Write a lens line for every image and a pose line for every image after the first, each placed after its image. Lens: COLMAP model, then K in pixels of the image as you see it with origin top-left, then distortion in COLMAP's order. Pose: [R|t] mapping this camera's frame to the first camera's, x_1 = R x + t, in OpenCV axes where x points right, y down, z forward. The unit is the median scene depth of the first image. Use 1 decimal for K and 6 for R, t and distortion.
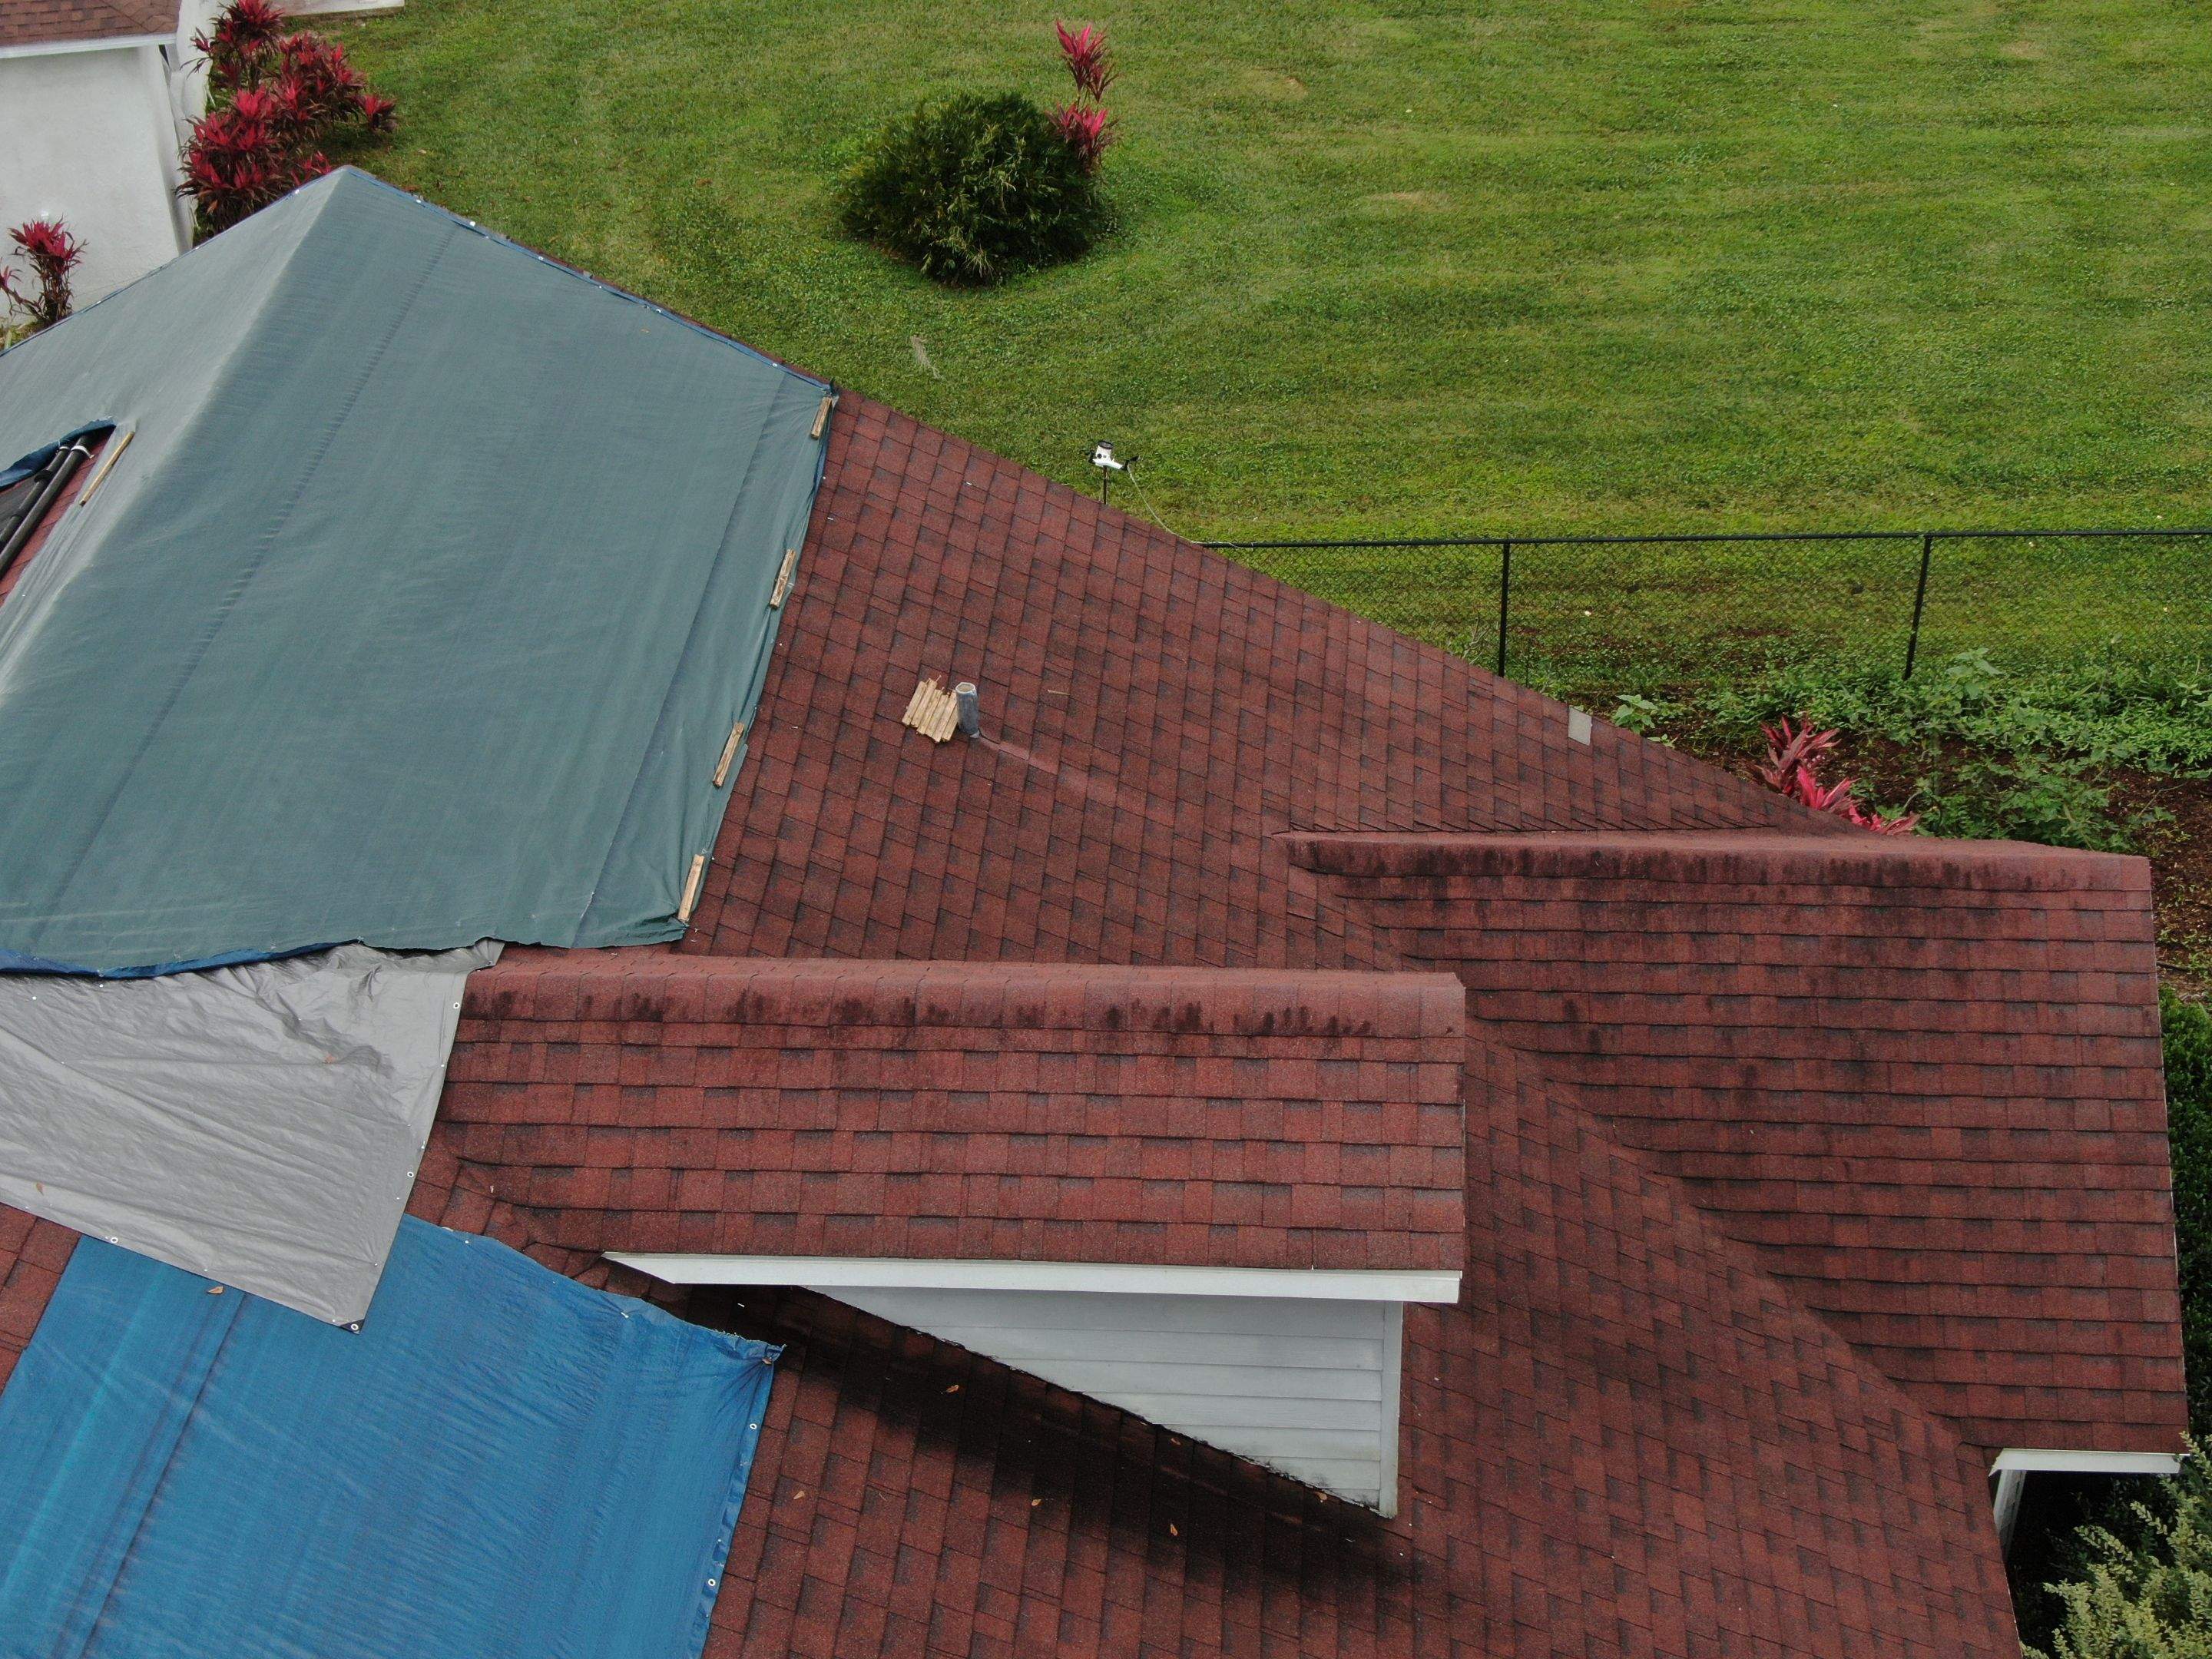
lens RADIAL K [[3099.4, 0, 1106.0], [0, 3099.4, 829.5], [0, 0, 1]] dist [0.331306, -2.031048]
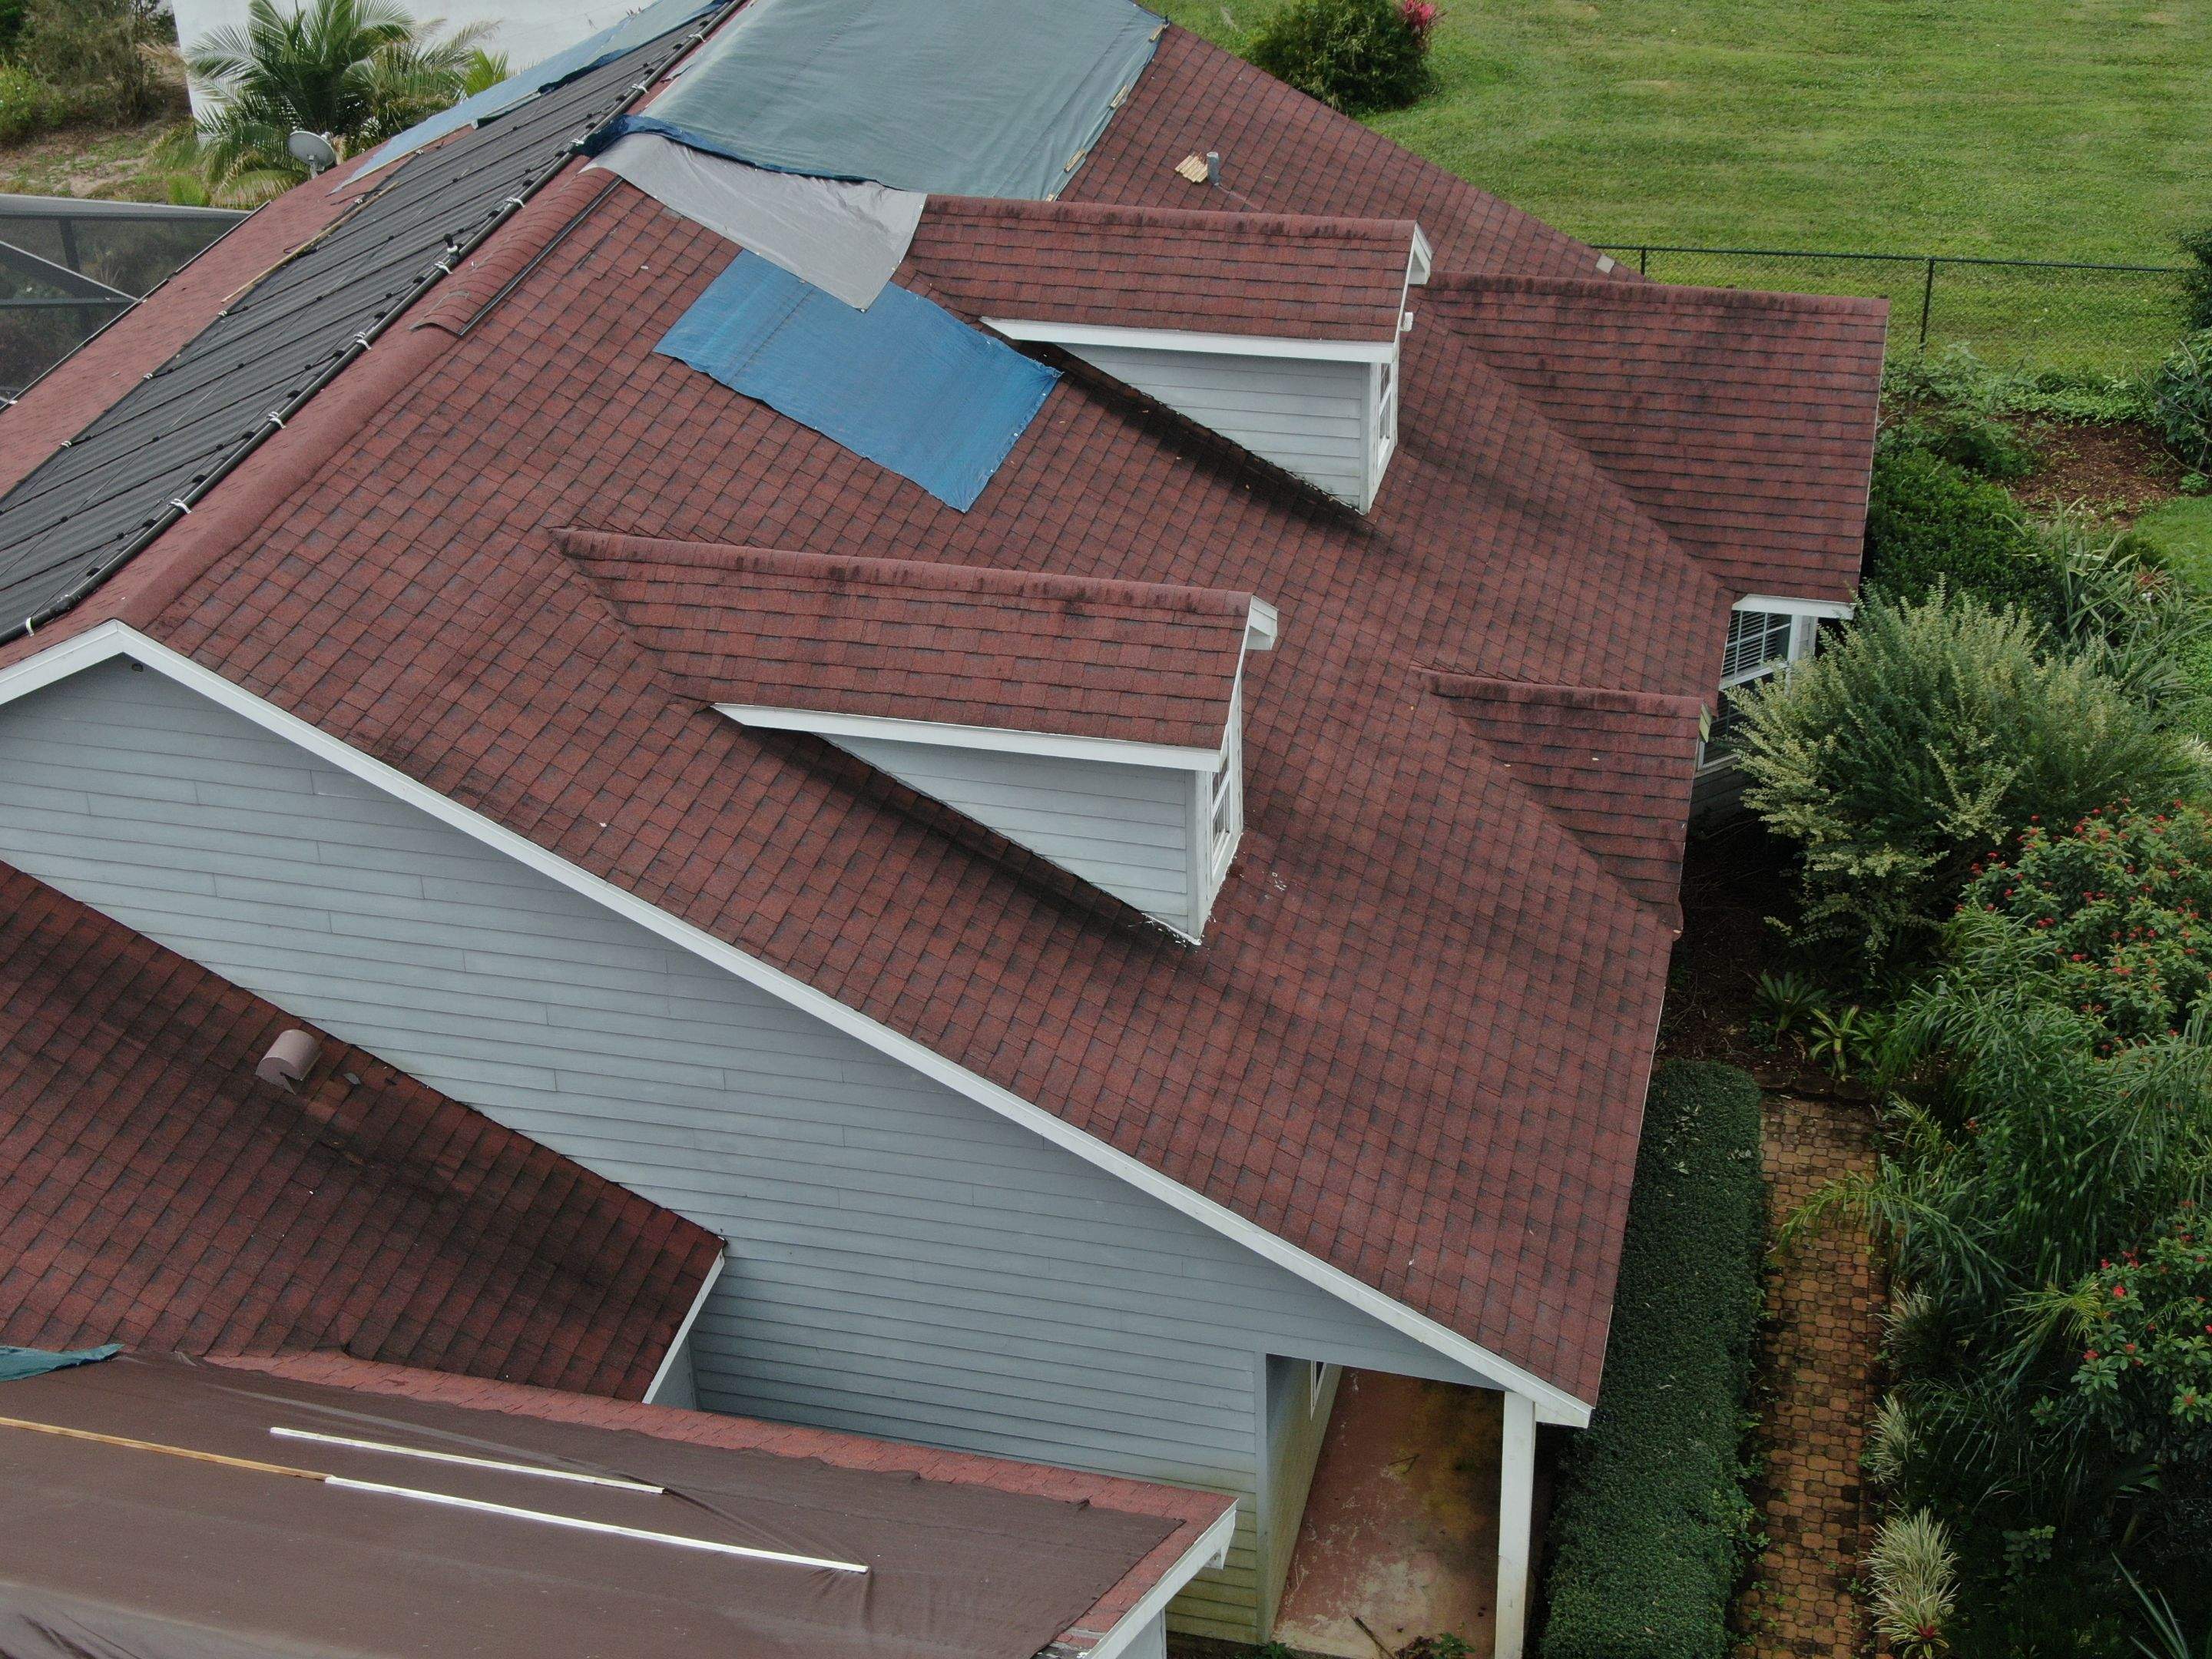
lens RADIAL K [[3092.2, 0, 1065.9], [0, 3092.2, 832.5], [0, 0, 1]] dist [0.131925, -0.817366]
pose [[0.982955, 0.090149, -0.160228, 0.187857], [-0.096682, 0.994754, -0.033437, 0.399489], [0.156373, 0.048358, 0.986514, -0.733224]]
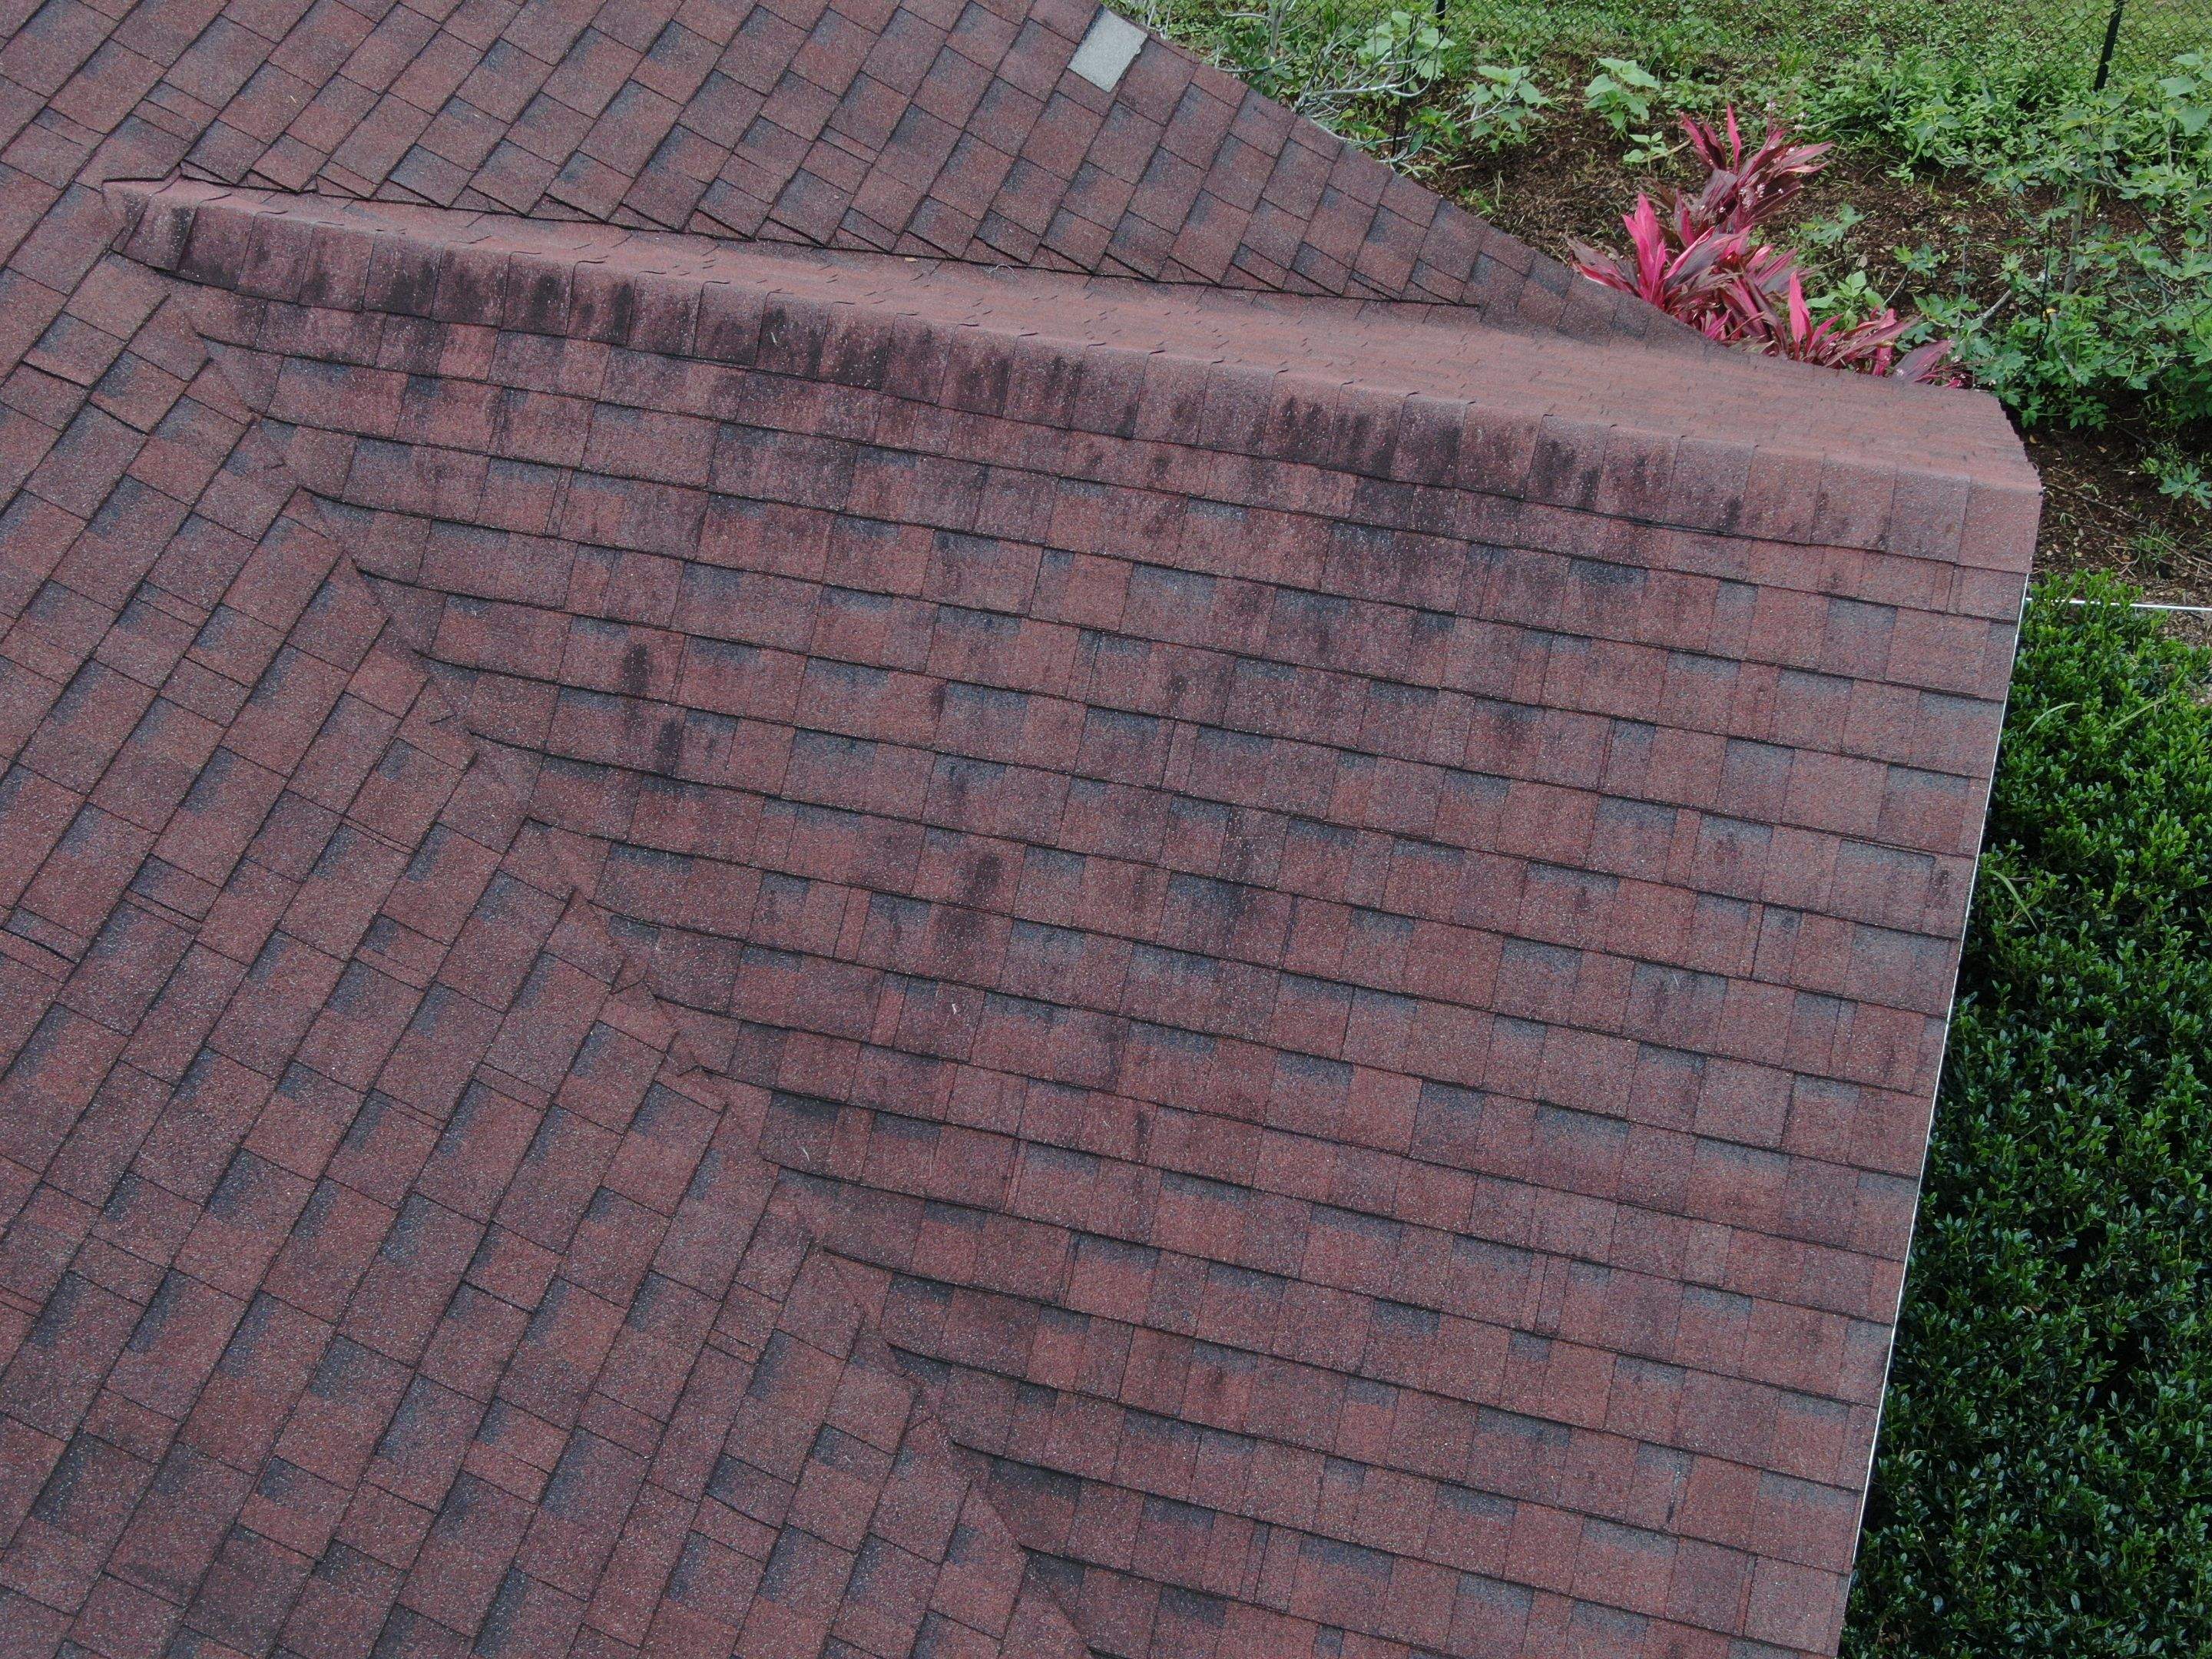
lens RADIAL K [[3128.1, 0, 1122.4], [0, 3128.1, 827.1], [0, 0, 1]] dist [0.344305, -1.812606]
pose [[0.981015, 0.145704, -0.127988, 0.274117], [-0.118214, 0.972443, 0.200947, -0.017266], [0.153740, -0.182002, 0.971205, 0.574339]]
